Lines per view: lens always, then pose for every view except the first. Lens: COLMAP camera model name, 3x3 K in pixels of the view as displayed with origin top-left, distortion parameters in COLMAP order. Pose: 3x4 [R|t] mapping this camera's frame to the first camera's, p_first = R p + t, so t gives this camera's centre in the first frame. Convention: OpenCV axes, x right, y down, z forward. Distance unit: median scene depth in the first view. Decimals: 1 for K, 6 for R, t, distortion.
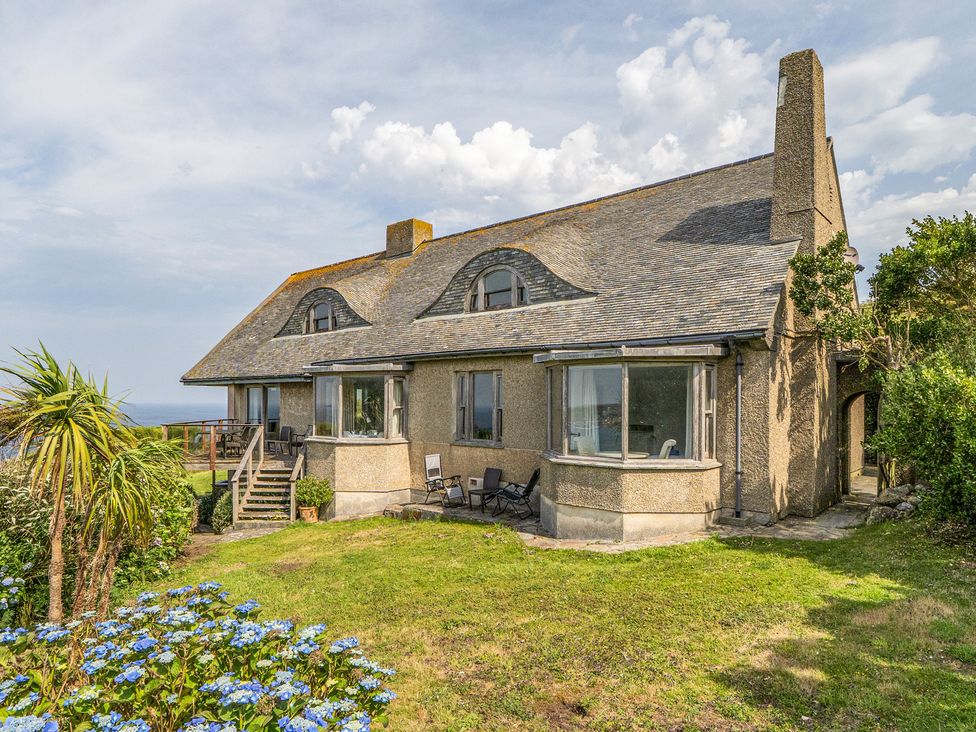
lens RADIAL K [[593.2, 0, 456.6], [0, 593.2, 391.4], [0, 0, 1]] dist [0.007467, -0.001446]
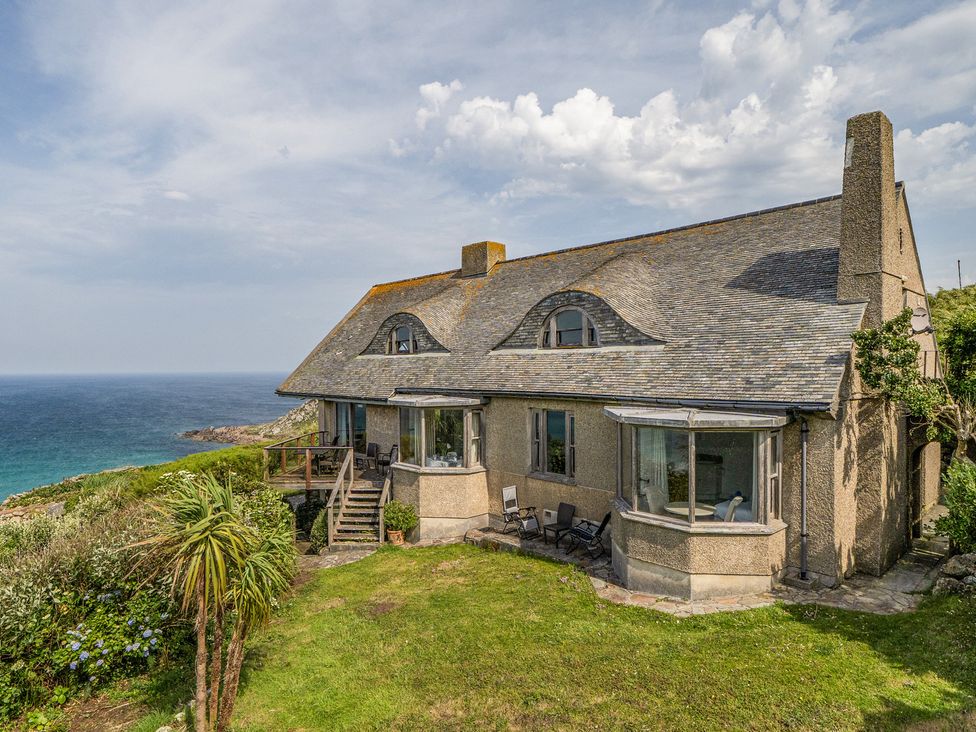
lens RADIAL K [[579.0, 0, 479.1], [0, 579.0, 371.9], [0, 0, 1]] dist [0.009066, -0.001831]
pose [[0.996244, -0.011967, -0.085757, -0.003139], [0.013816, 0.999684, 0.020995, -0.135581], [0.085479, -0.022101, 0.996095, -0.046014]]
